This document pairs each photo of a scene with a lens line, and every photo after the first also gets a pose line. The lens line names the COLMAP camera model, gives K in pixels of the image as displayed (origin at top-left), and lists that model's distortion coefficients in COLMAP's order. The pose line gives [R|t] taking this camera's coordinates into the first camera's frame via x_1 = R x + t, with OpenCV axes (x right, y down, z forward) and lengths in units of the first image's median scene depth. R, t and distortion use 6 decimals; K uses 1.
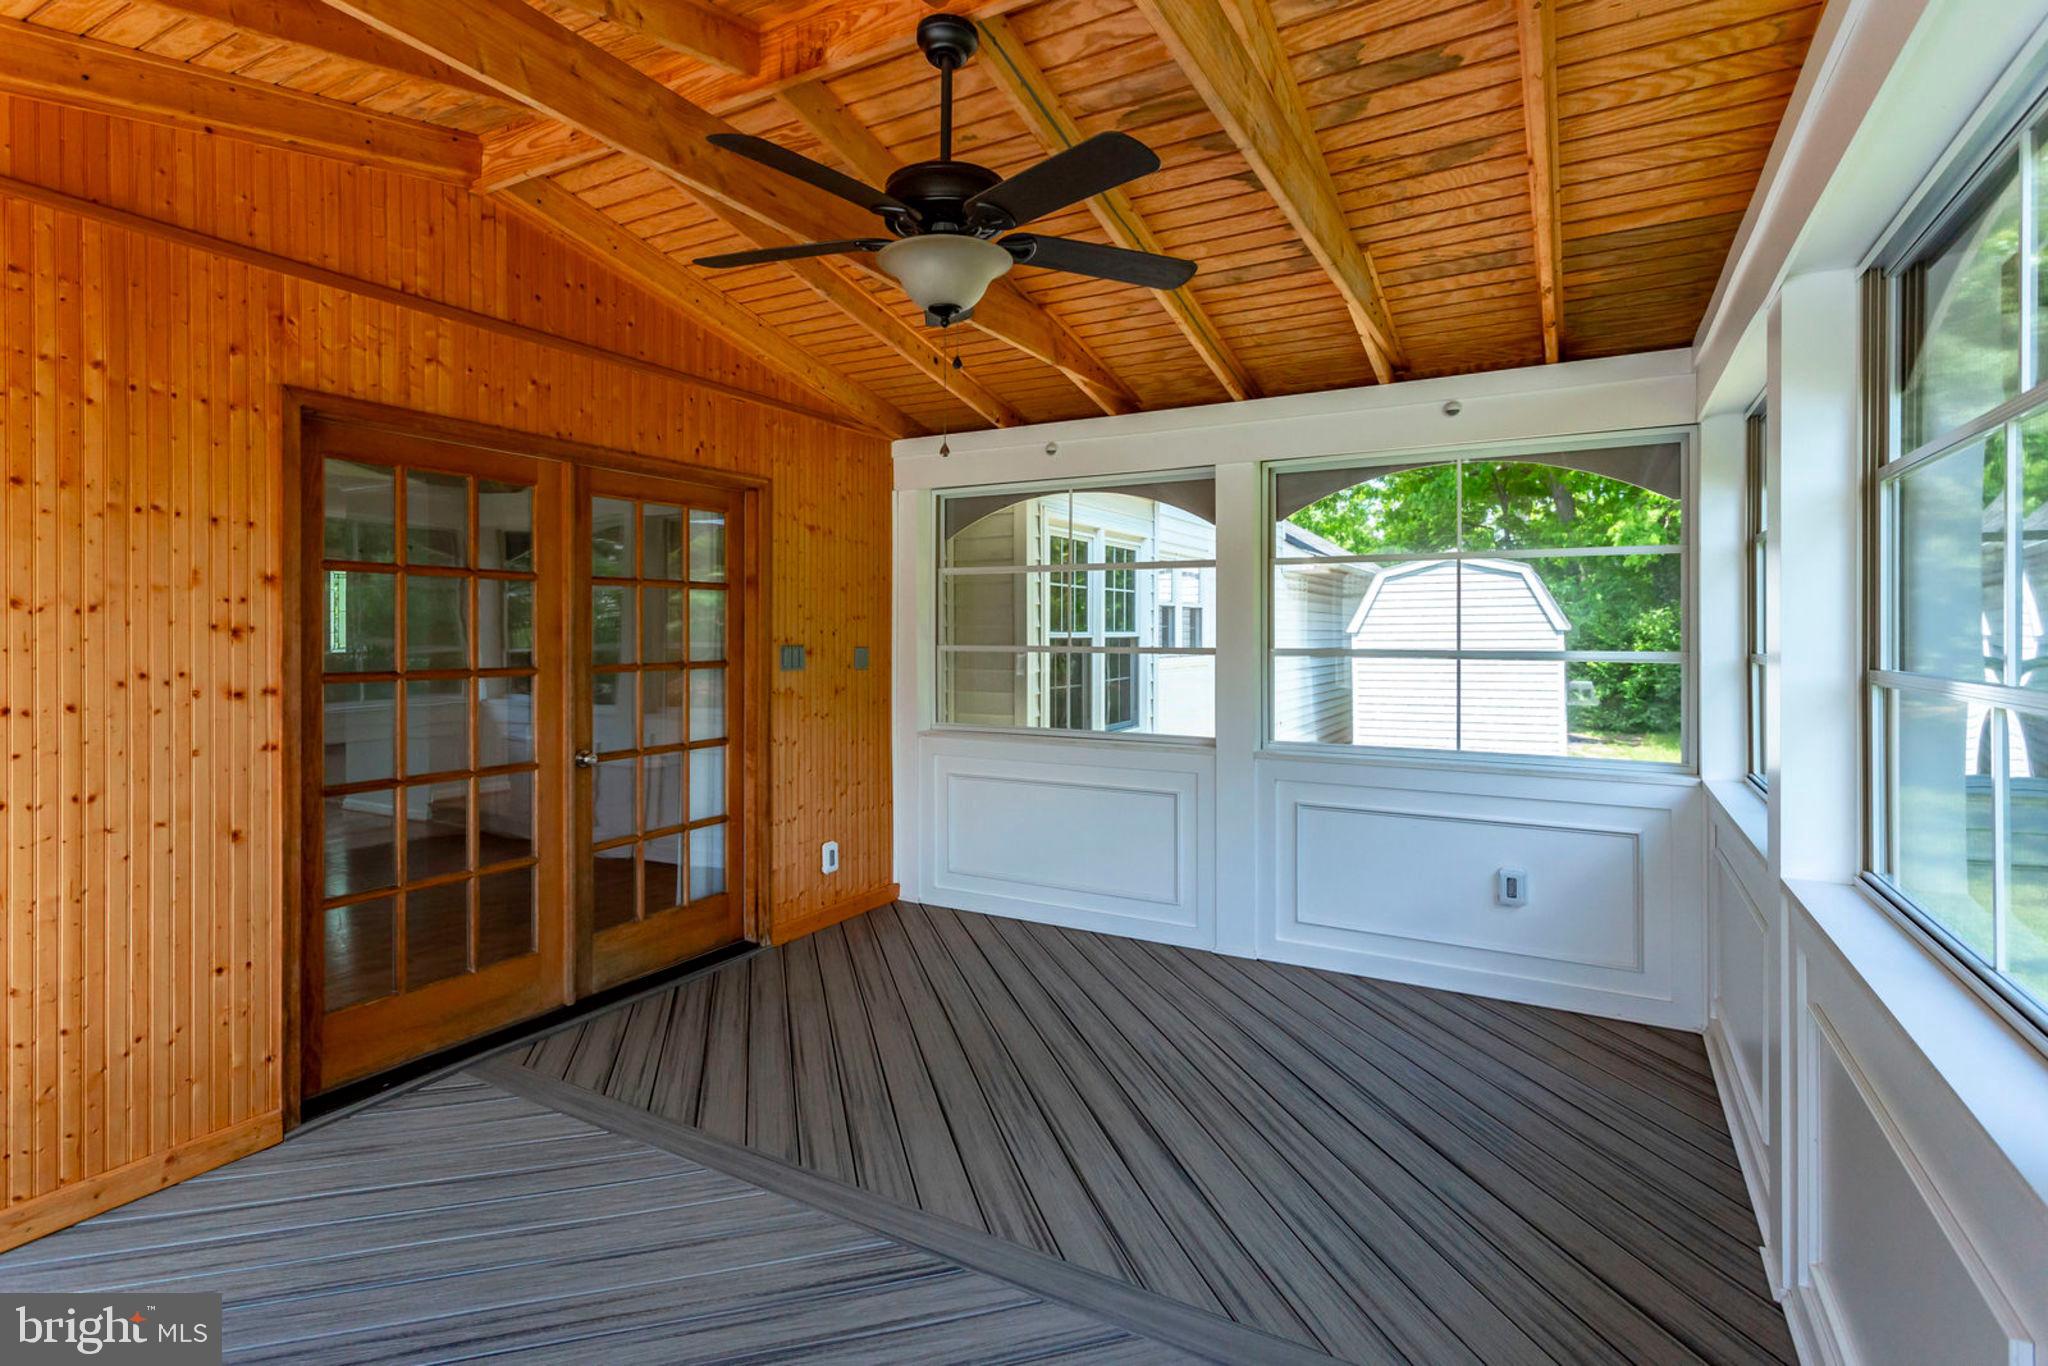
lens RADIAL K [[982.2, 0, 1016.3], [0, 982.2, 624.9], [0, 0, 1]] dist [0.000928, 0.000054]
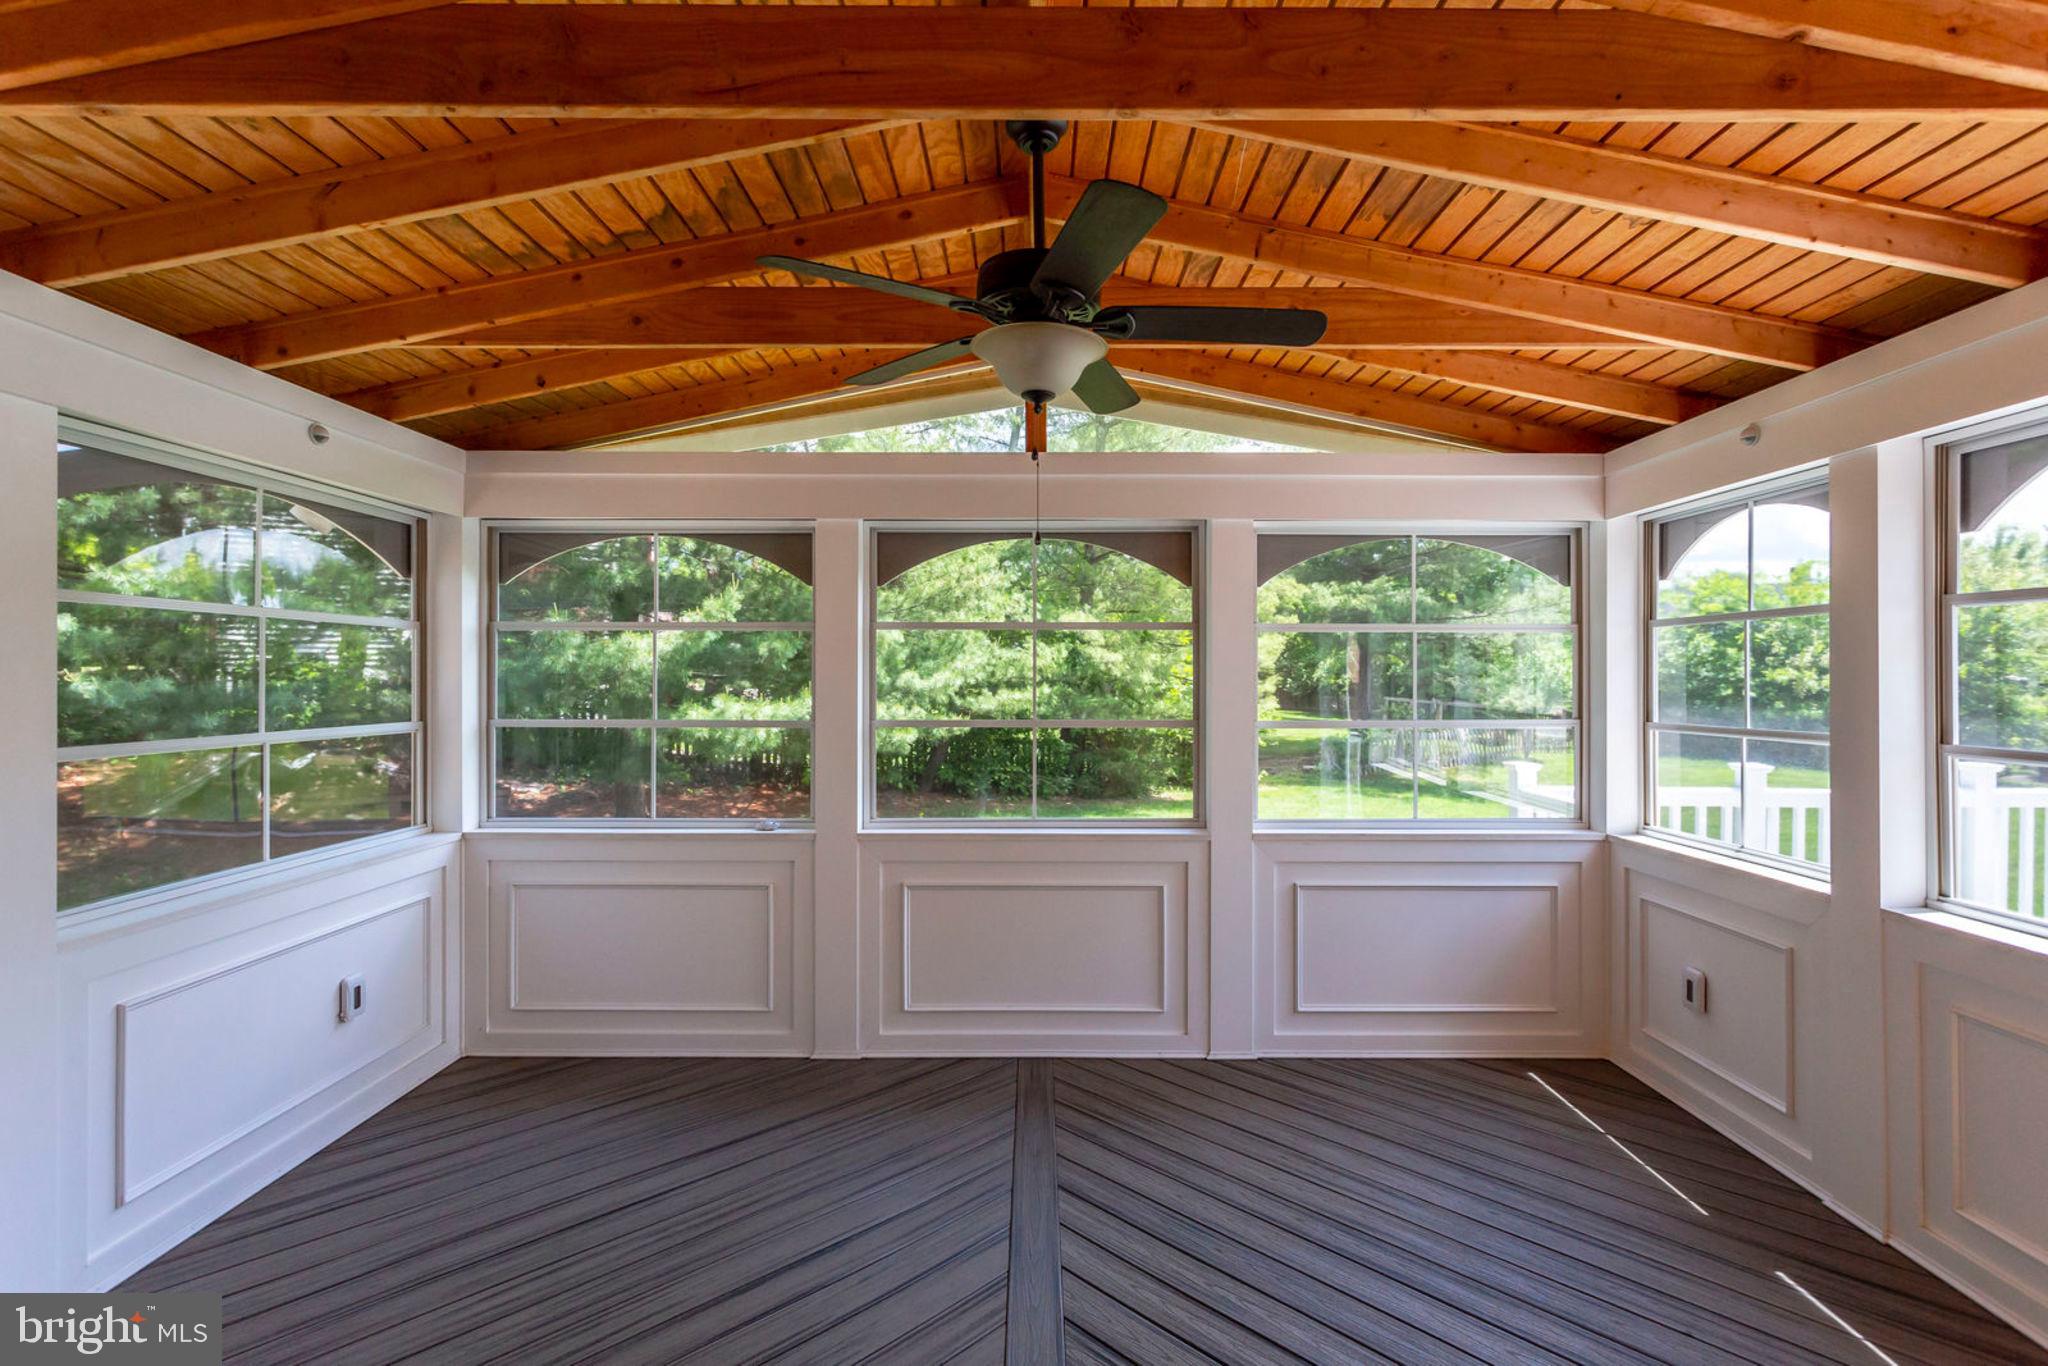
lens RADIAL K [[982.2, 0, 1020.5], [0, 982.2, 679.3], [0, 0, 1]] dist [0.000928, 0.000054]
pose [[-0.500410, -0.000594, 0.865788, -0.650764], [-0.007288, 0.999967, -0.003526, -0.022746], [-0.865758, -0.008074, -0.500398, 1.079675]]
